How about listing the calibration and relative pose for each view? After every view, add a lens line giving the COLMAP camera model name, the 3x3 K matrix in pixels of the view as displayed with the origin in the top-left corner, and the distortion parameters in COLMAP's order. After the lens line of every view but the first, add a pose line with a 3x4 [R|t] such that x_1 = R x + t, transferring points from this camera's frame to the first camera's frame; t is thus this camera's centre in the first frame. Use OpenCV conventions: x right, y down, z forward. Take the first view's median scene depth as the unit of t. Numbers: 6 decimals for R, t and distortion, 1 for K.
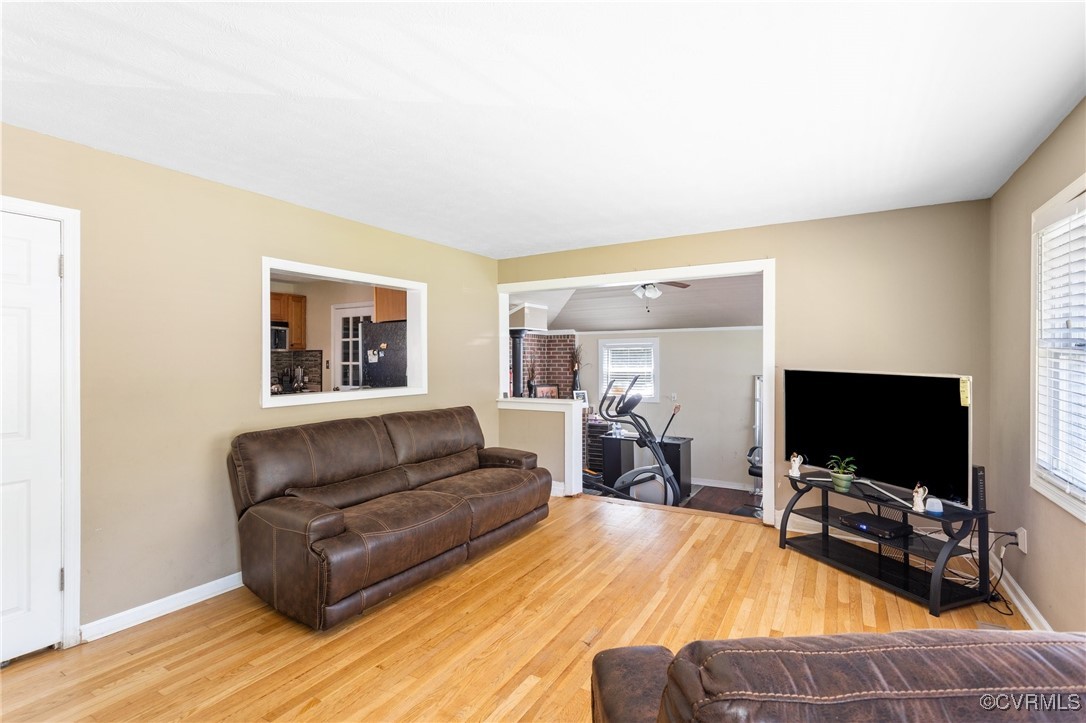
lens RADIAL K [[516.5, 0, 543.0], [0, 516.5, 361.5], [0, 0, 1]] dist [-0.002141, -0.000143]
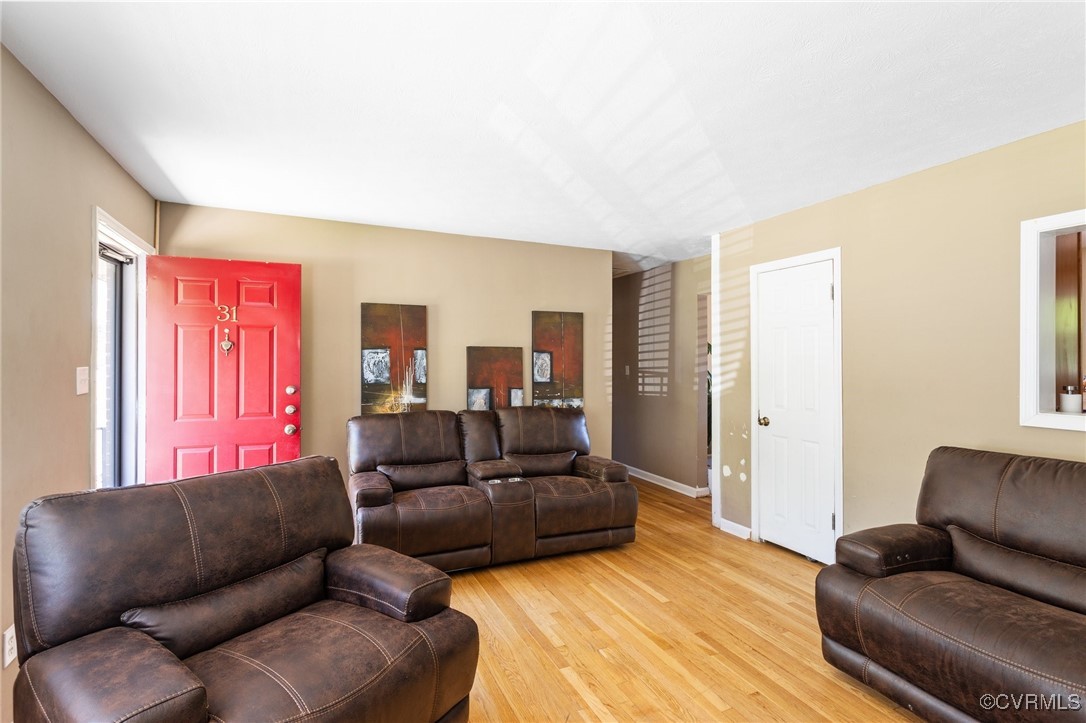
lens RADIAL K [[516.5, 0, 543.0], [0, 516.5, 361.5], [0, 0, 1]] dist [-0.002141, -0.000143]
pose [[-0.584996, 0.002912, -0.811031, 0.645536], [-0.002311, 0.999984, 0.005258, -0.006152], [0.811033, 0.004950, -0.584980, 1.214402]]
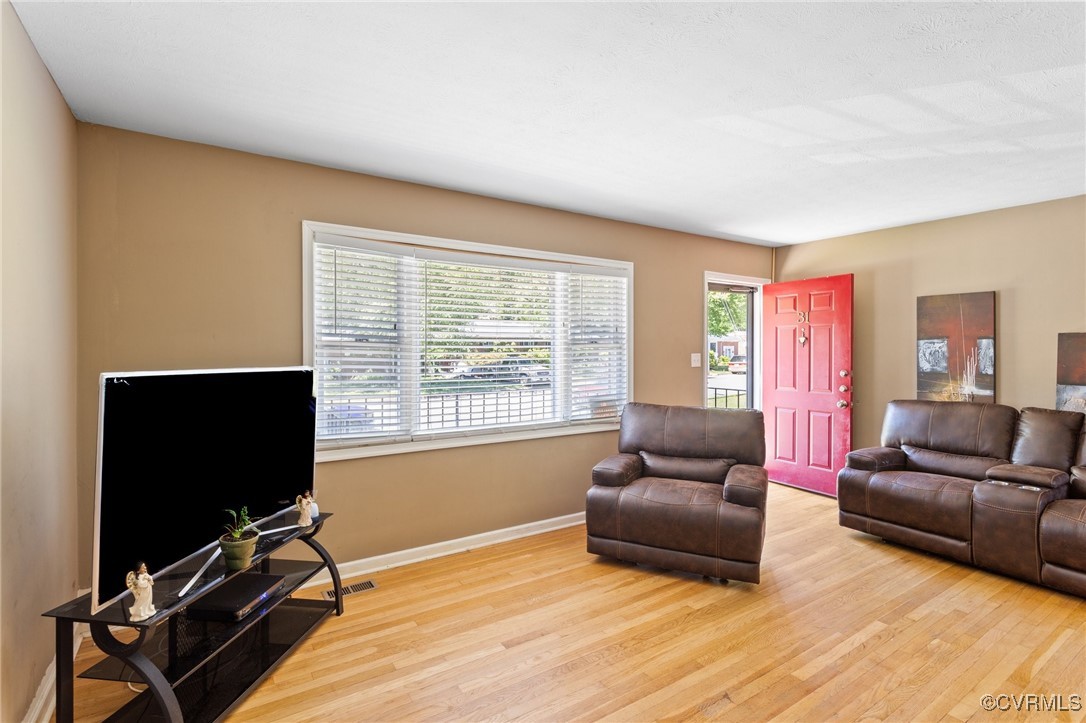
lens RADIAL K [[516.0, 0, 538.4], [0, 516.0, 351.7], [0, 0, 1]] dist [0.001576, 0.000409]
pose [[-0.892619, 0.000326, 0.450811, -0.017116], [0.002381, 0.999989, 0.003991, -0.004548], [-0.450805, 0.004636, -0.892610, 1.994414]]
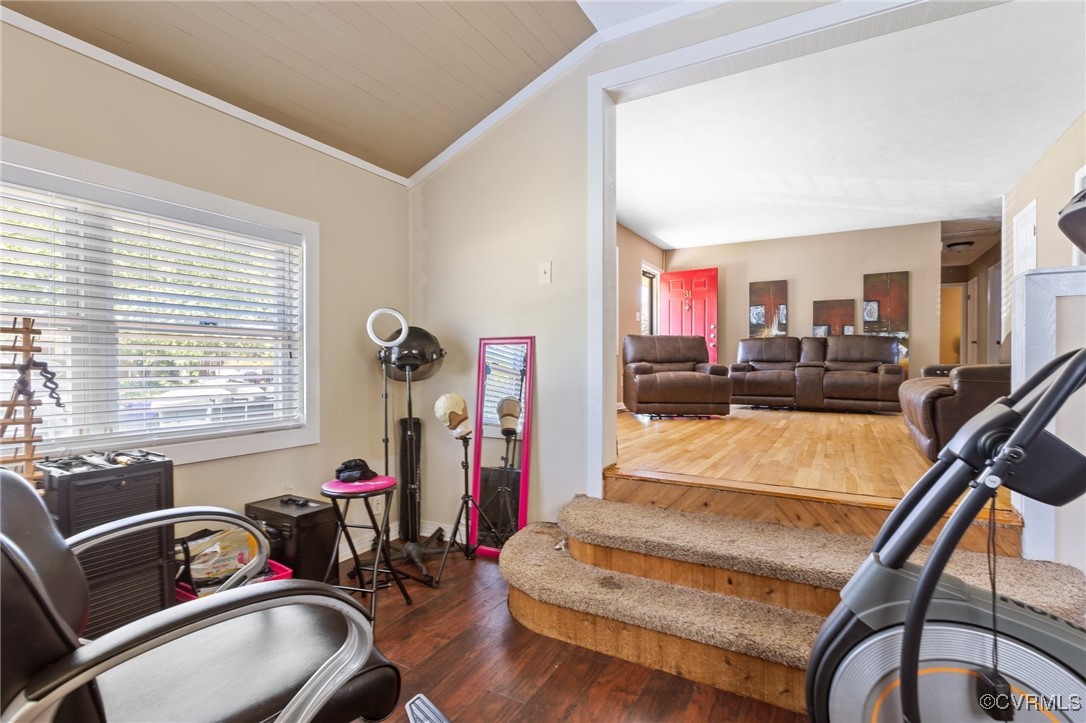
lens RADIAL K [[516.5, 0, 543.0], [0, 516.5, 361.5], [0, 0, 1]] dist [-0.002141, -0.000143]
pose [[-0.999992, 0.003549, 0.002091, 0.926344], [0.003553, 0.999992, 0.001729, 0.306705], [-0.002085, 0.001737, -0.999996, 3.043230]]
